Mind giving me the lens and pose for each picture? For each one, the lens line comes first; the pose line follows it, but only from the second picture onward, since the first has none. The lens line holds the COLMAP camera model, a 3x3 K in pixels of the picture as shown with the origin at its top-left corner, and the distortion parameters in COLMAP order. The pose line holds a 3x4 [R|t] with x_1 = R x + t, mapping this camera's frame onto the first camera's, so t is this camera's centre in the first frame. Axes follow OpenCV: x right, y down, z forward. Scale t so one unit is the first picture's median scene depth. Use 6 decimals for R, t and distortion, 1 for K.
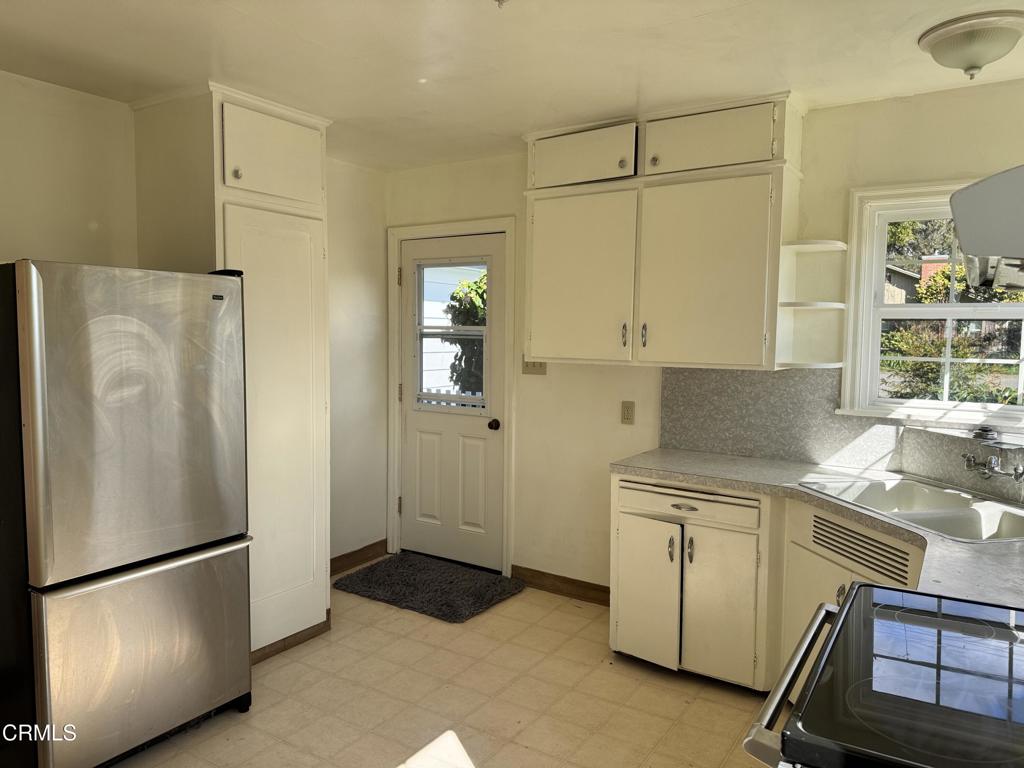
lens RADIAL K [[716.1, 0, 512.1], [0, 716.1, 383.3], [0, 0, 1]] dist [0.045759, -0.053871]
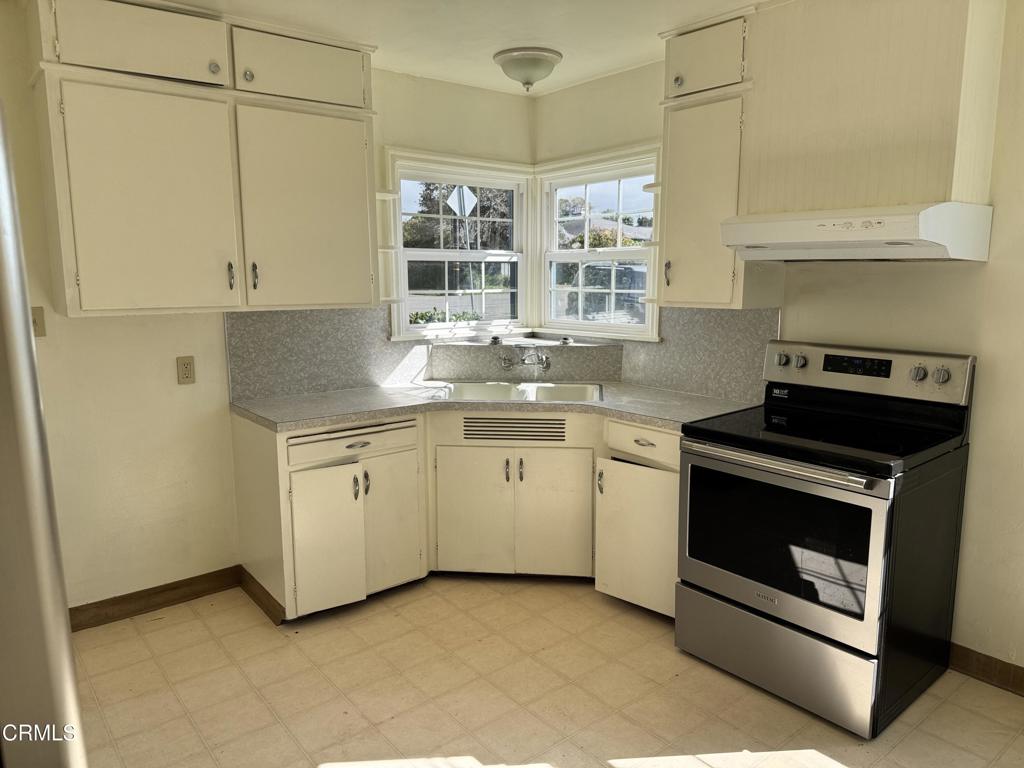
lens RADIAL K [[716.1, 0, 510.8], [0, 716.1, 388.2], [0, 0, 1]] dist [0.045759, -0.053871]
pose [[0.311101, -0.164353, 0.936058, -0.607845], [0.074272, 0.986125, 0.148460, -0.041460], [-0.947470, 0.023337, 0.318992, 0.440626]]
